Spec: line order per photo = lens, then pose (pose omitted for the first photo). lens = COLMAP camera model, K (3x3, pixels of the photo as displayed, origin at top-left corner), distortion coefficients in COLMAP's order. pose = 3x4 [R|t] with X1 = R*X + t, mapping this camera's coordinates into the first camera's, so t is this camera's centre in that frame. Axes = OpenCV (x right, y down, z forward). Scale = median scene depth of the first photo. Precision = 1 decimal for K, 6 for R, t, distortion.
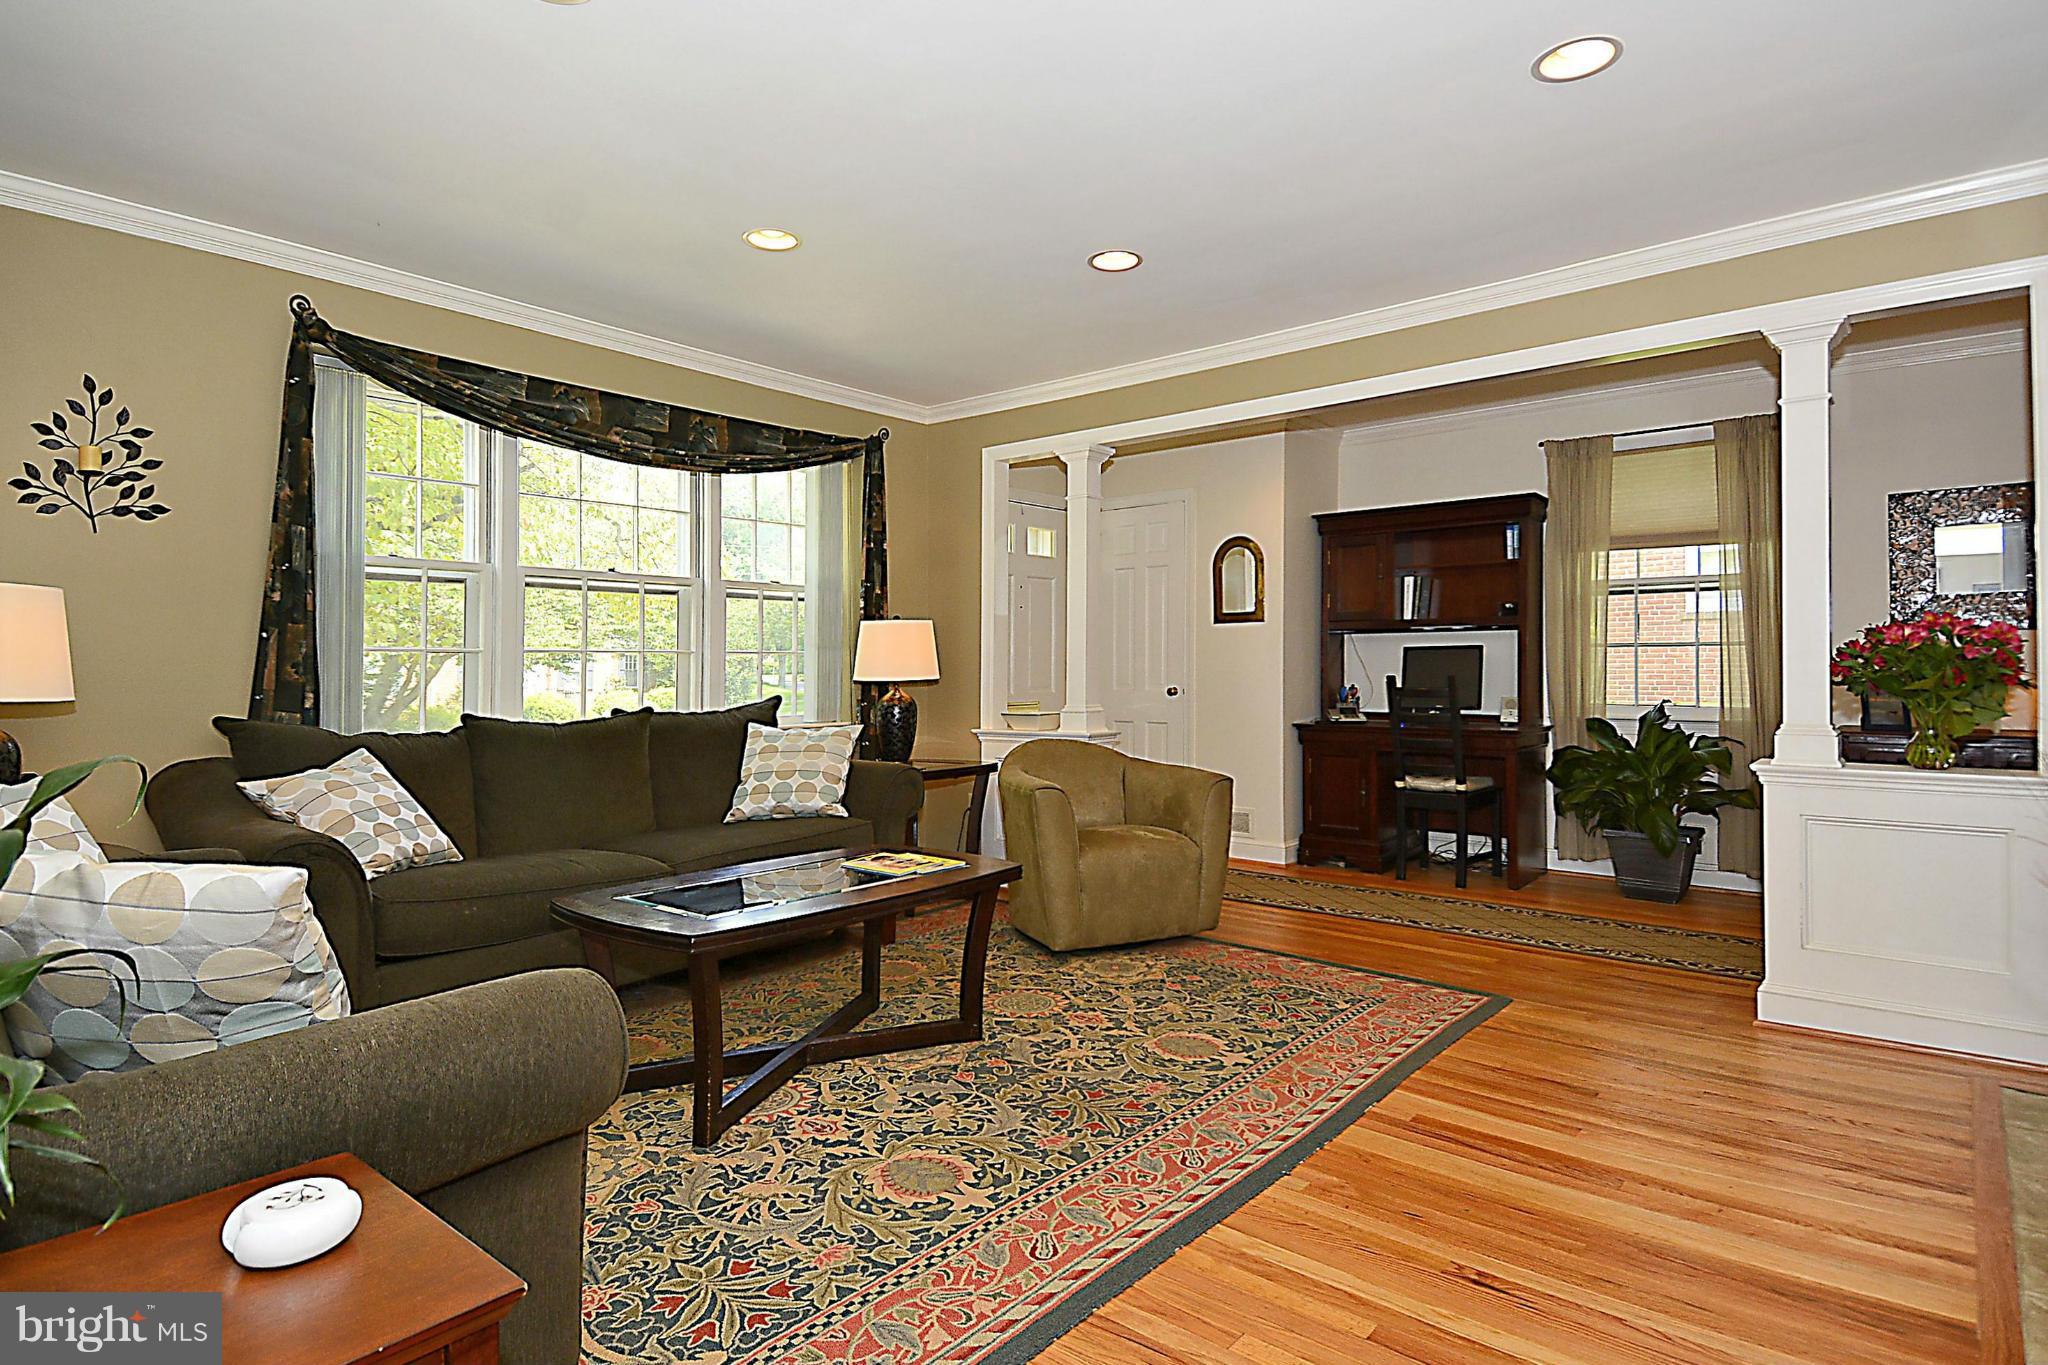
lens RADIAL K [[1100.8, 0, 1020.1], [0, 1100.8, 671.3], [0, 0, 1]] dist [0.038894, -0.002213]
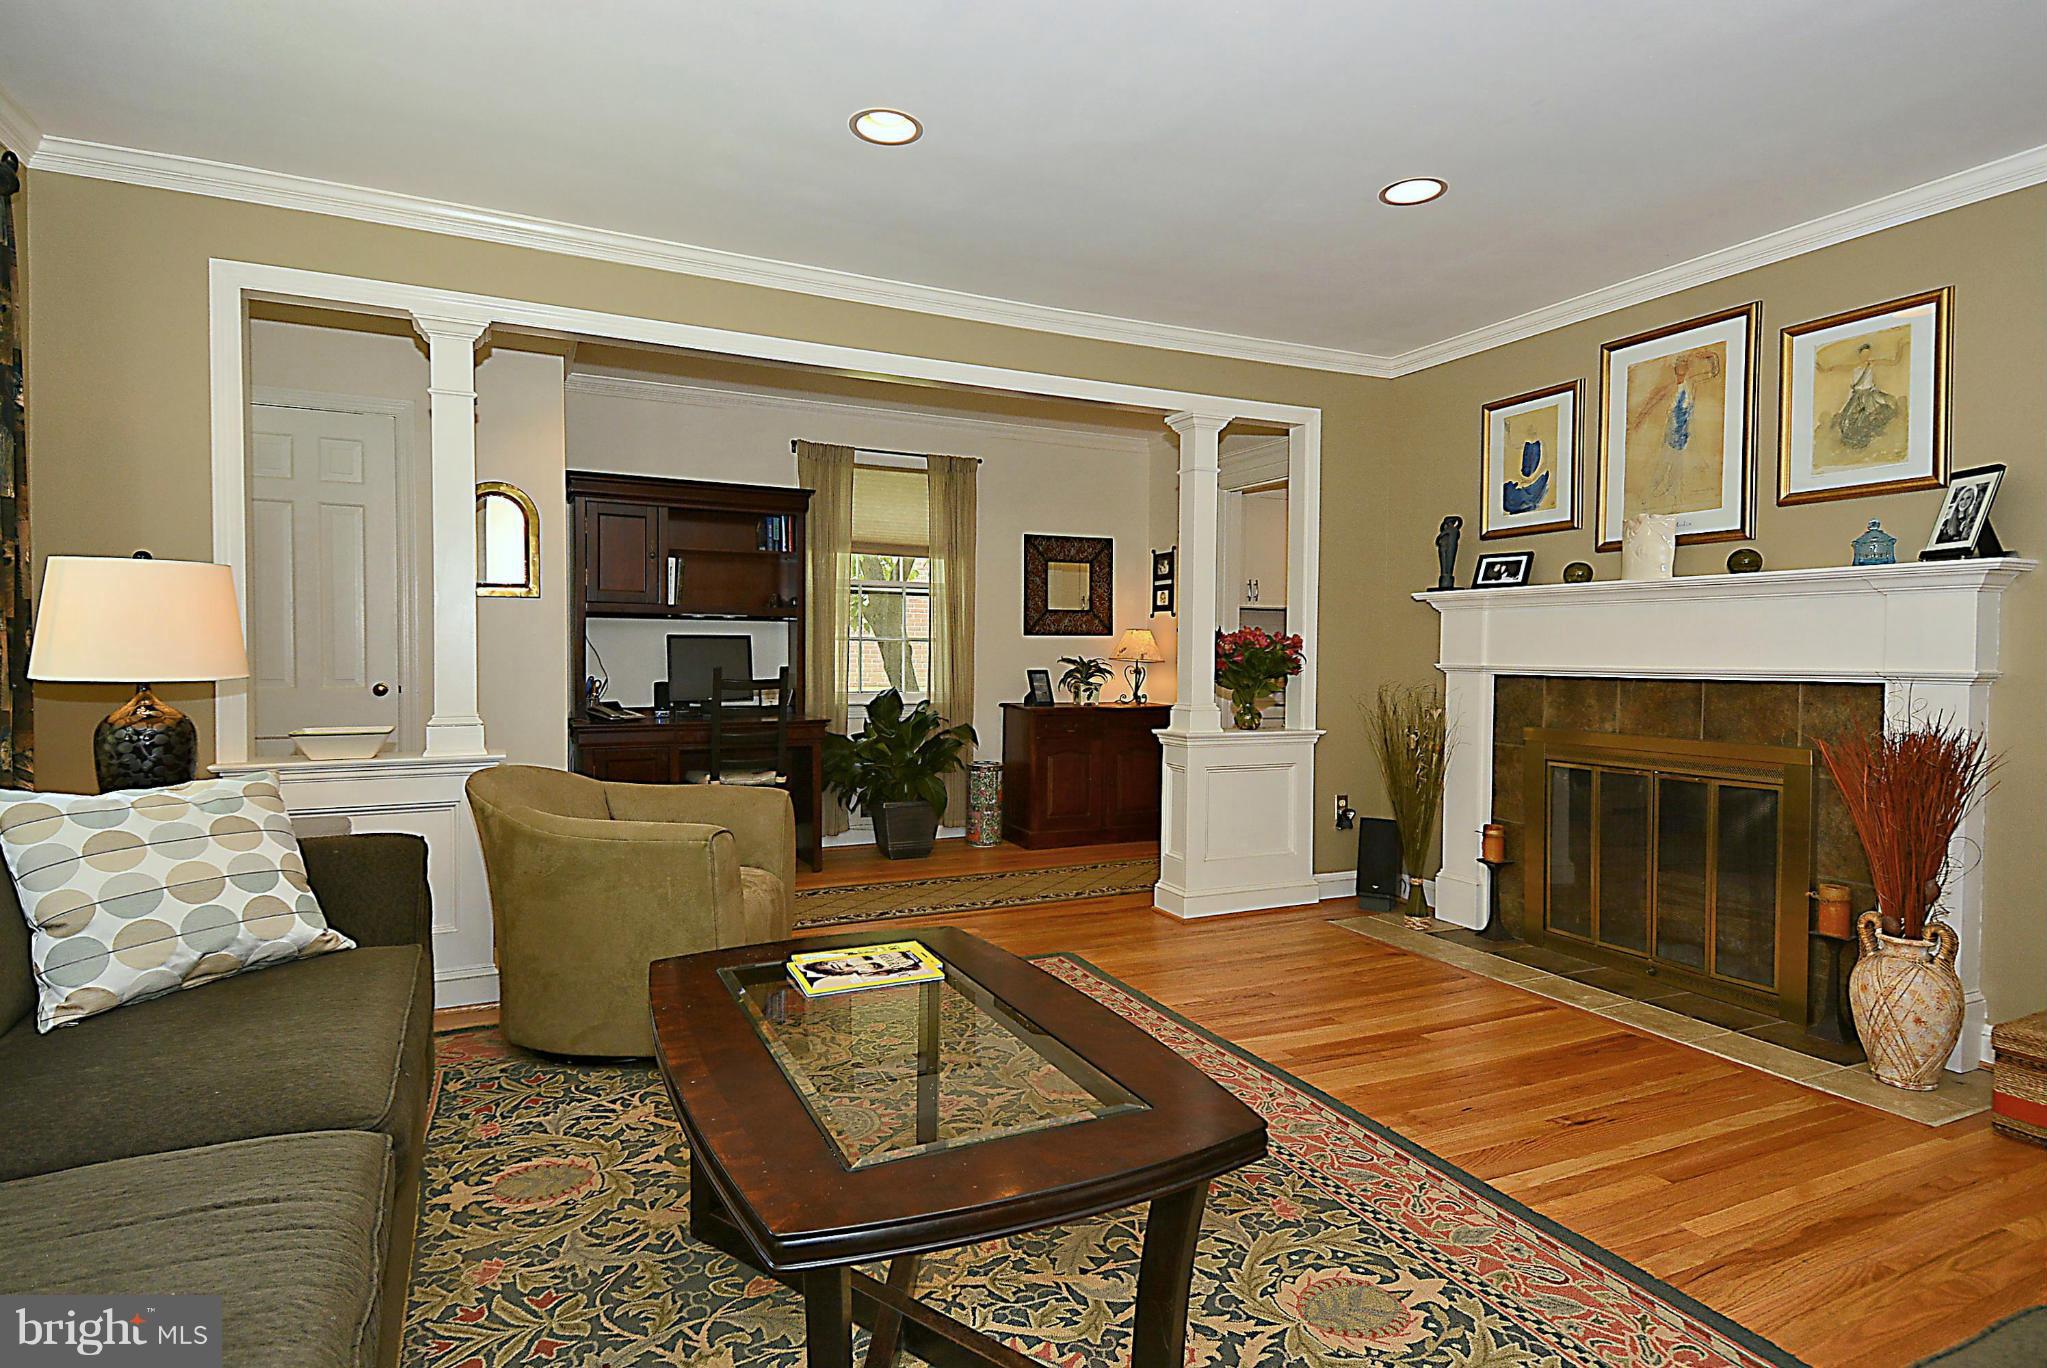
lens RADIAL K [[1100.3, 0, 1016.4], [0, 1100.3, 690.5], [0, 0, 1]] dist [0.038894, -0.002213]
pose [[0.406514, -0.024438, 0.913318, -0.408648], [-0.003361, 0.999595, 0.028242, -0.003084], [-0.913638, -0.014550, 0.406267, 0.408440]]
